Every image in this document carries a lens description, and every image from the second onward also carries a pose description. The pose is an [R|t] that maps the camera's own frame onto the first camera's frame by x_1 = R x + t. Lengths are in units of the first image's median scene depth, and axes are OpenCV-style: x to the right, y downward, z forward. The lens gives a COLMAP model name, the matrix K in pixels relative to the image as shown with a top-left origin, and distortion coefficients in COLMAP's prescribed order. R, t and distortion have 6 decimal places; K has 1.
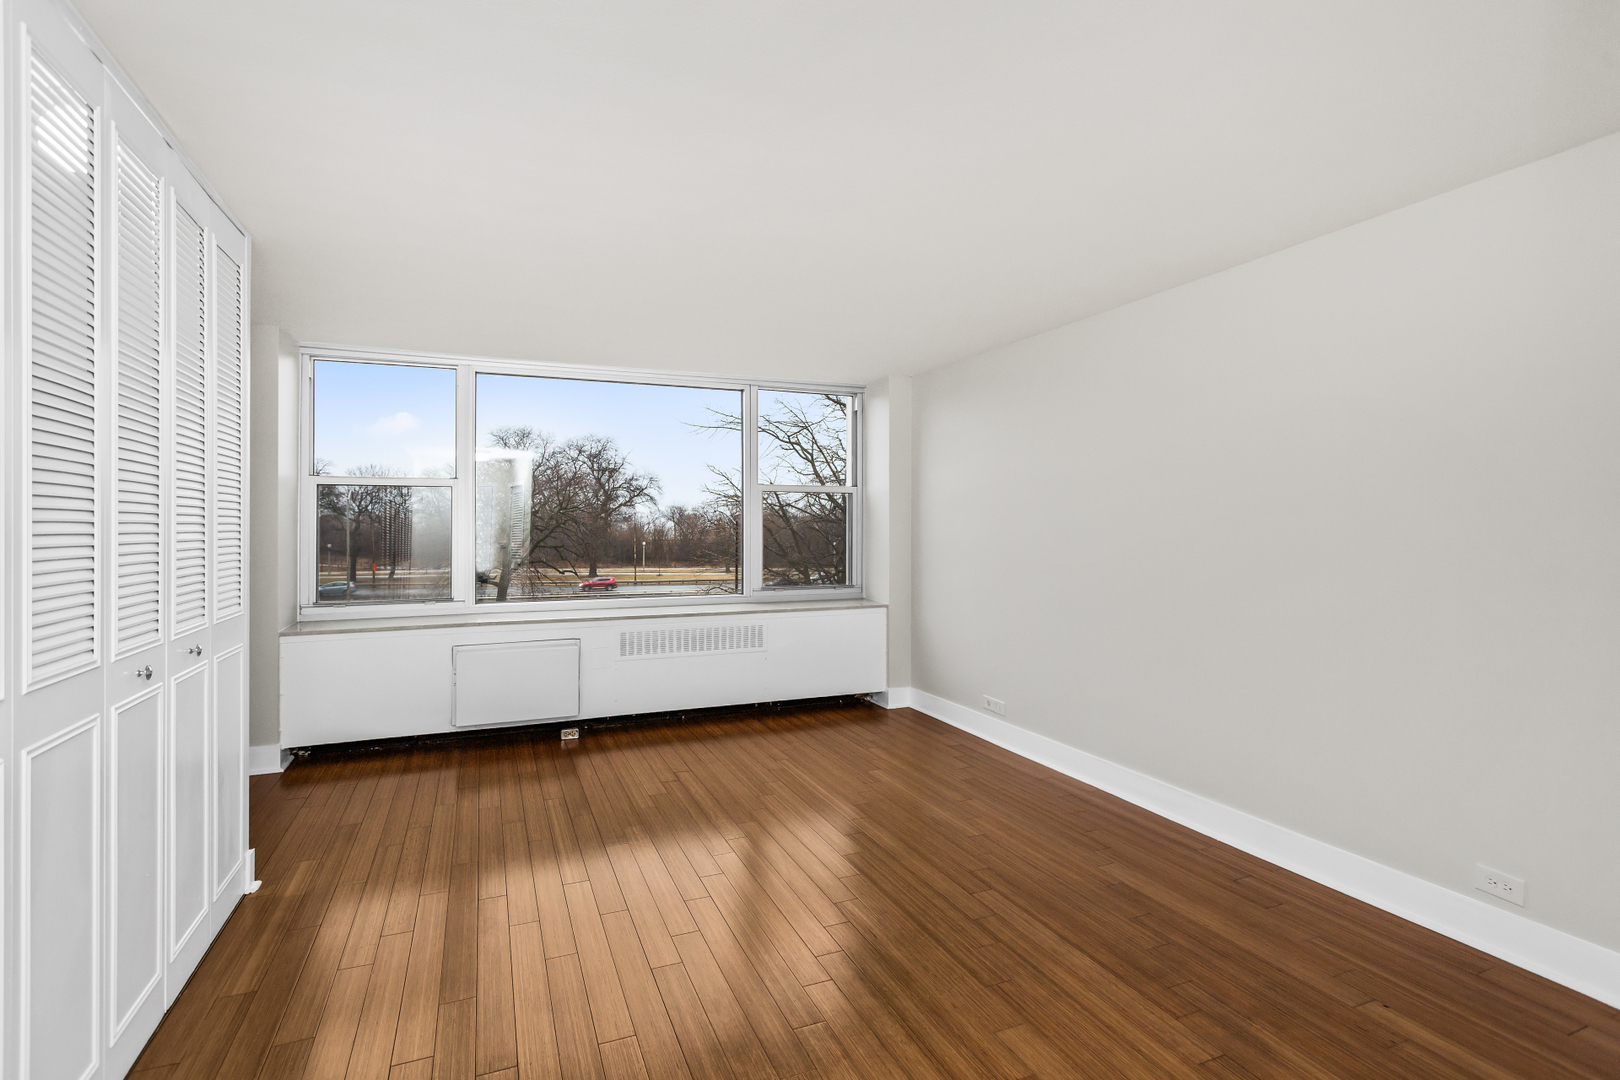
lens RADIAL K [[776.4, 0, 804.9], [0, 776.4, 526.4], [0, 0, 1]] dist [0.001912, 0.001876]
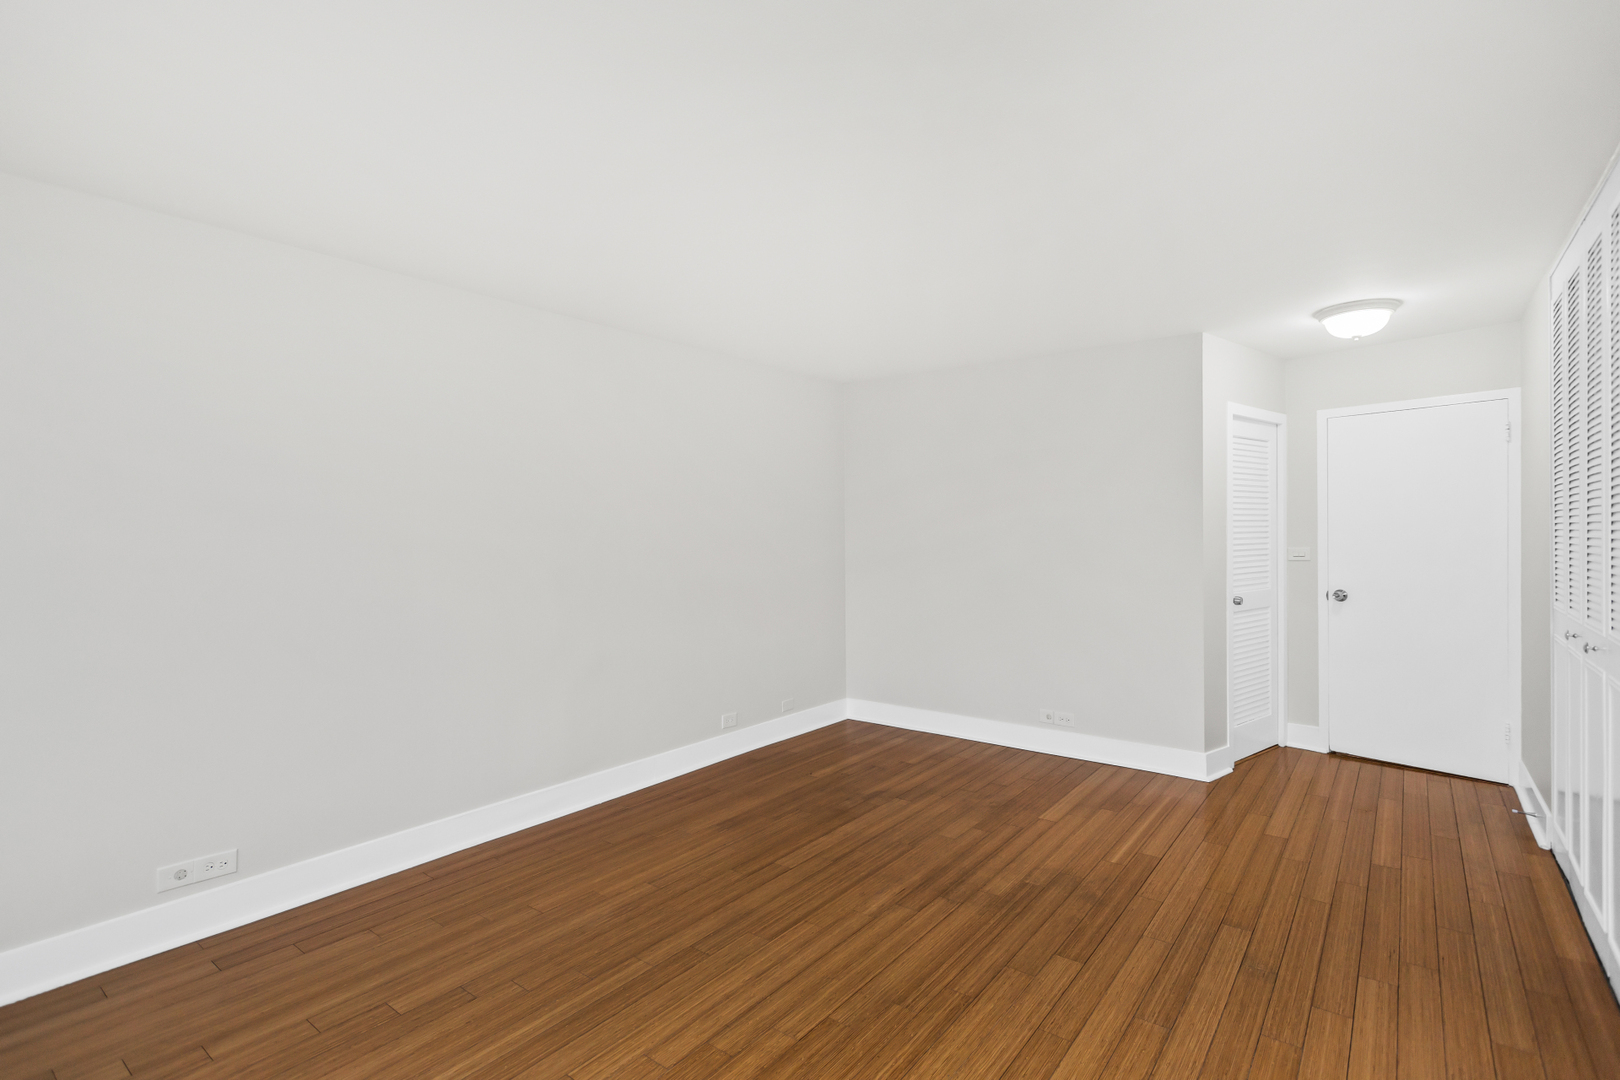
lens RADIAL K [[776.4, 0, 810.6], [0, 776.4, 541.4], [0, 0, 1]] dist [0.001912, 0.001876]
pose [[-0.500986, -0.005073, 0.865440, -0.797281], [0.007682, 0.999917, 0.010308, -0.006412], [-0.865421, 0.011812, -0.500906, 1.604043]]
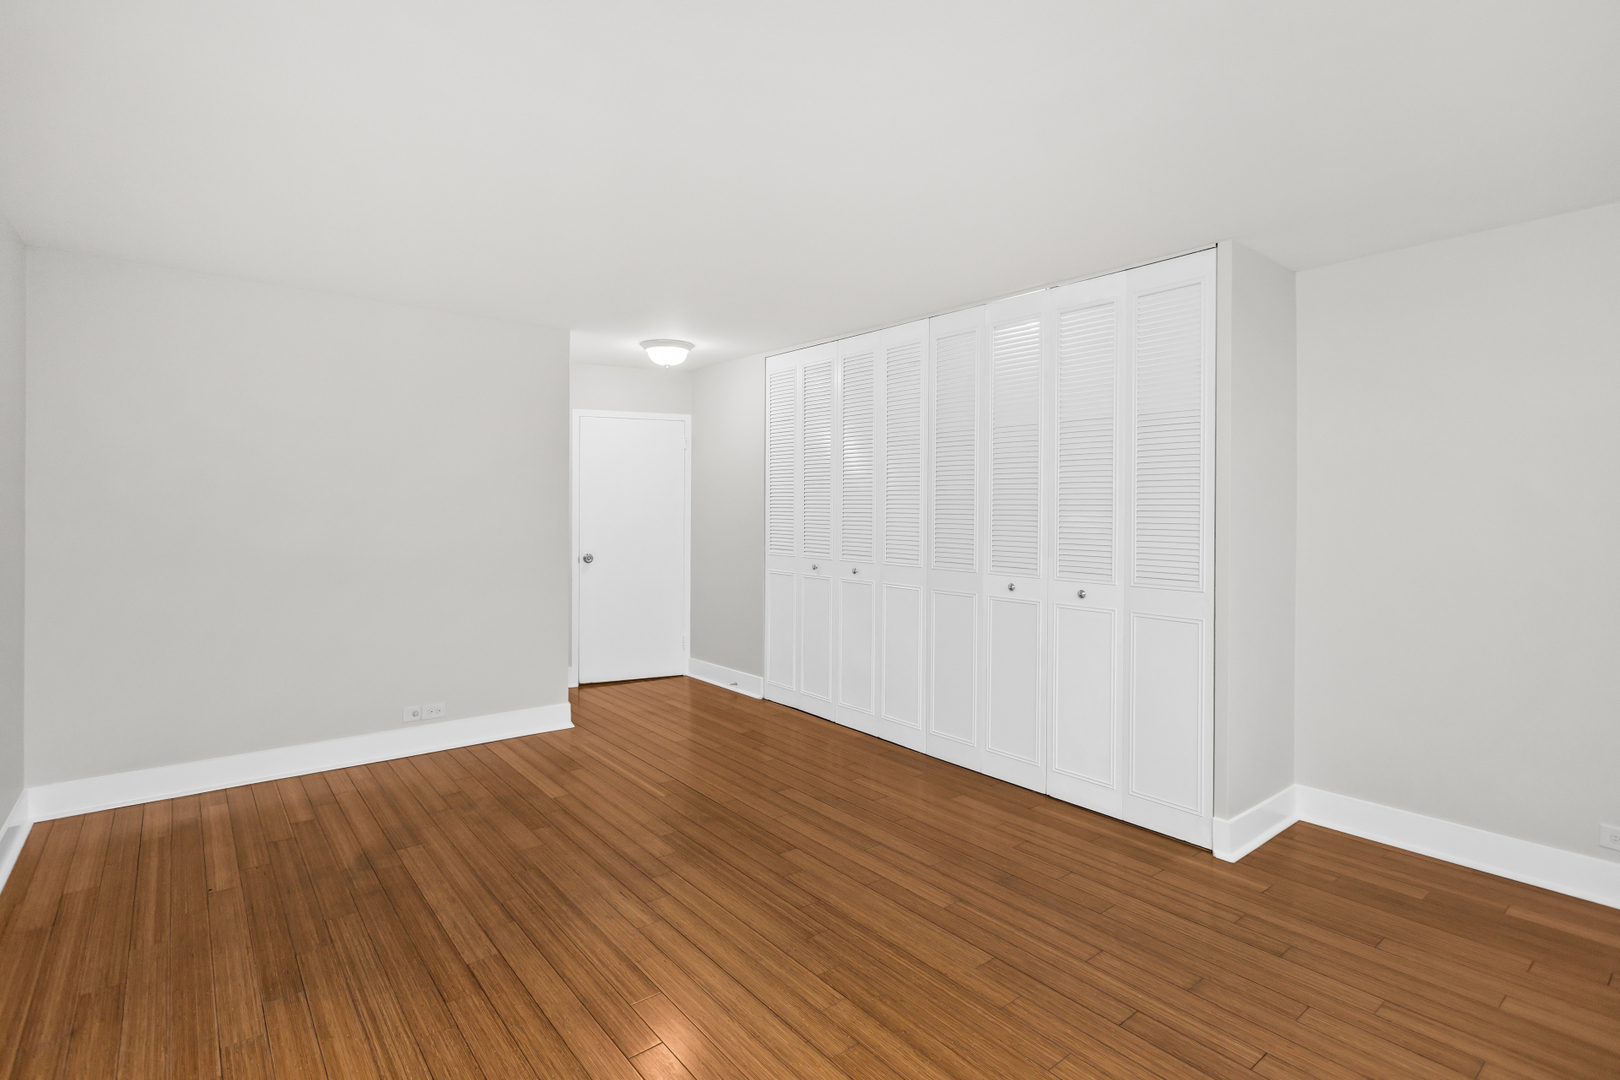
lens RADIAL K [[776.4, 0, 804.1], [0, 776.4, 524.9], [0, 0, 1]] dist [0.001912, 0.001876]
pose [[-0.959665, 0.003109, -0.281128, 0.139724], [-0.003735, 0.999710, 0.023805, -0.008134], [0.281120, 0.023894, -0.959375, 1.976931]]
